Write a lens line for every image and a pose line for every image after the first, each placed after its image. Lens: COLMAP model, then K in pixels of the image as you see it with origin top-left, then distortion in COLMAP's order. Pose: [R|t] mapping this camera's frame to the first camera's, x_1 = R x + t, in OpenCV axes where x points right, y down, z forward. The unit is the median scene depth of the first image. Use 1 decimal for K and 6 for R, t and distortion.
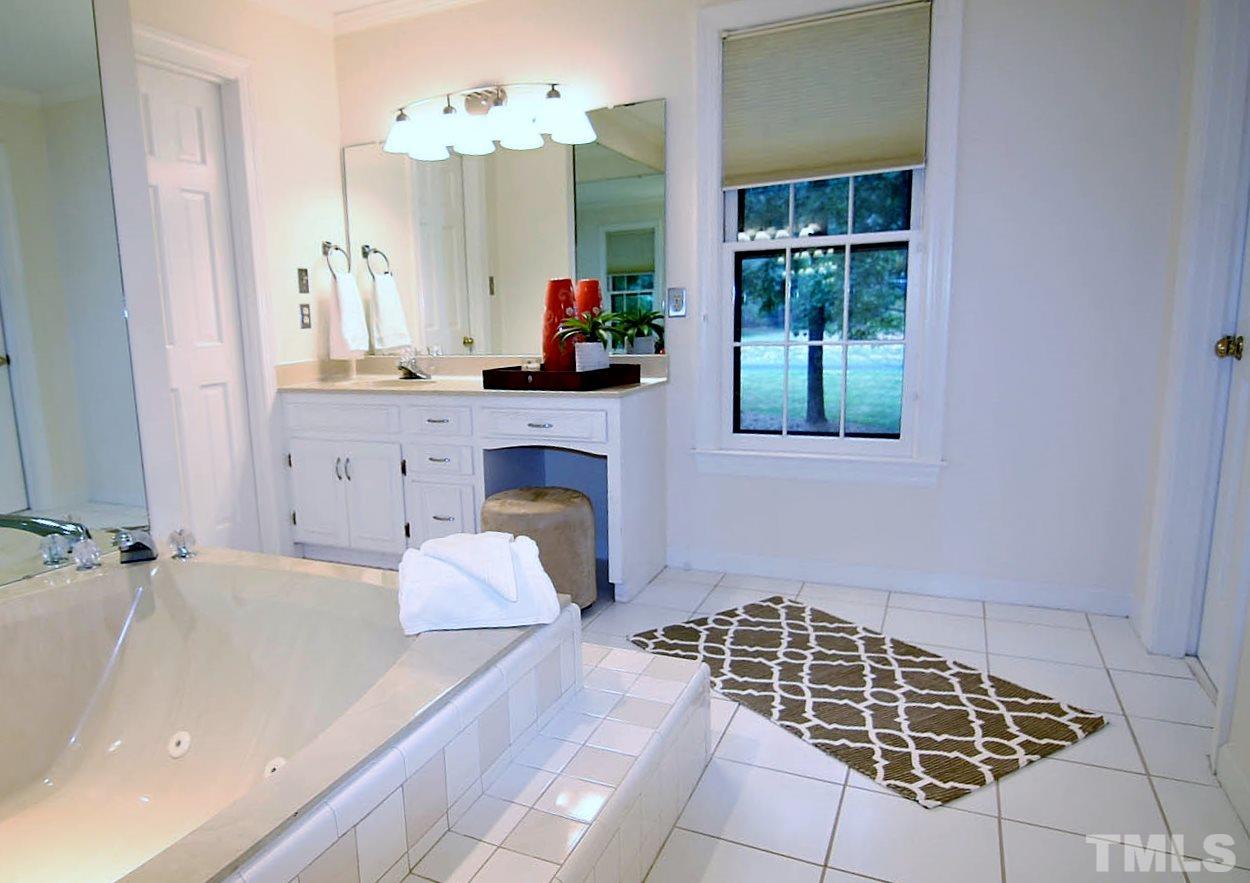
lens RADIAL K [[826.5, 0, 523.4], [0, 826.5, 442.4], [0, 0, 1]] dist [-0.004266, -0.003584]
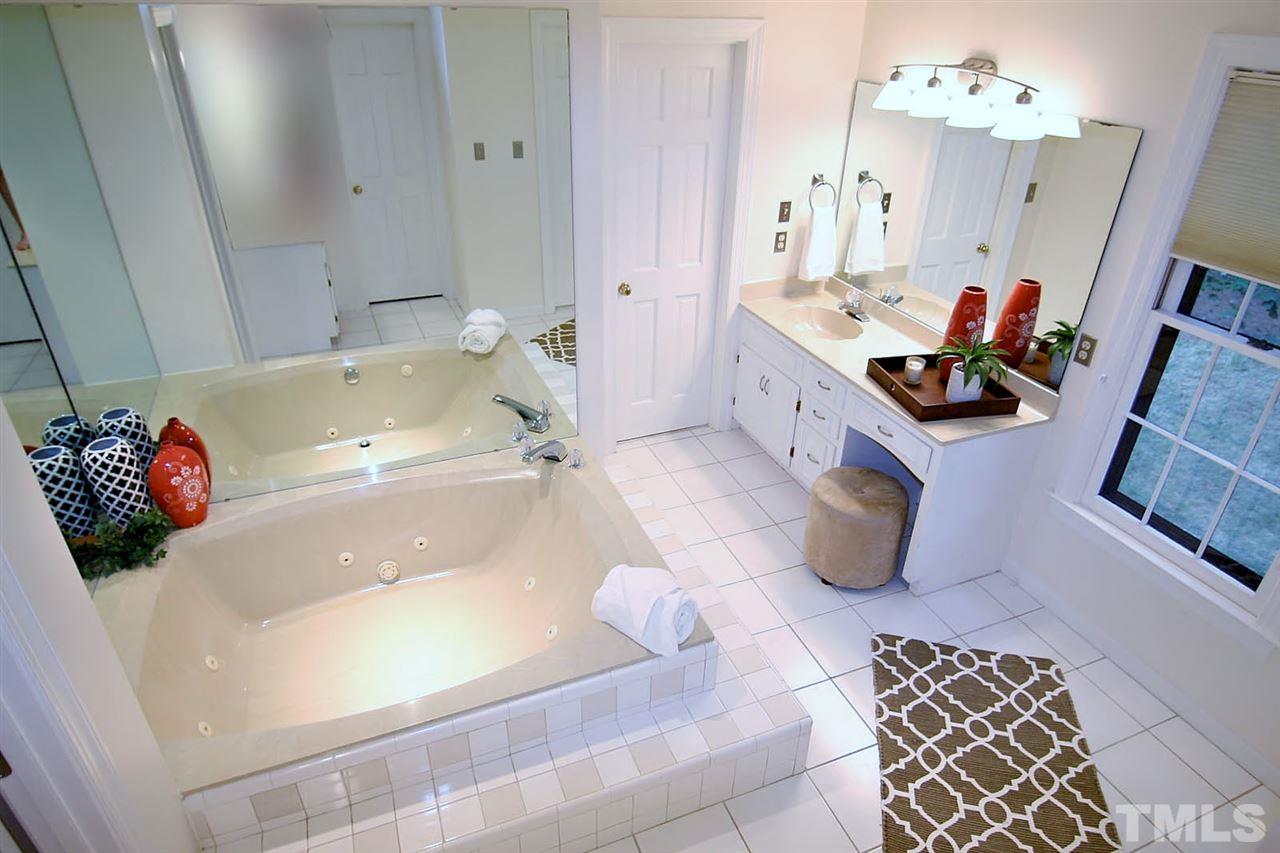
lens RADIAL K [[767.1, 0, 640.3], [0, 767.1, 428.6], [0, 0, 1]] dist [-0.018800, -0.001839]
pose [[0.757853, 0.364517, -0.541098, 0.298182], [-0.148737, 0.904053, 0.400707, -0.354634], [0.635245, -0.223196, 0.739356, 0.015956]]
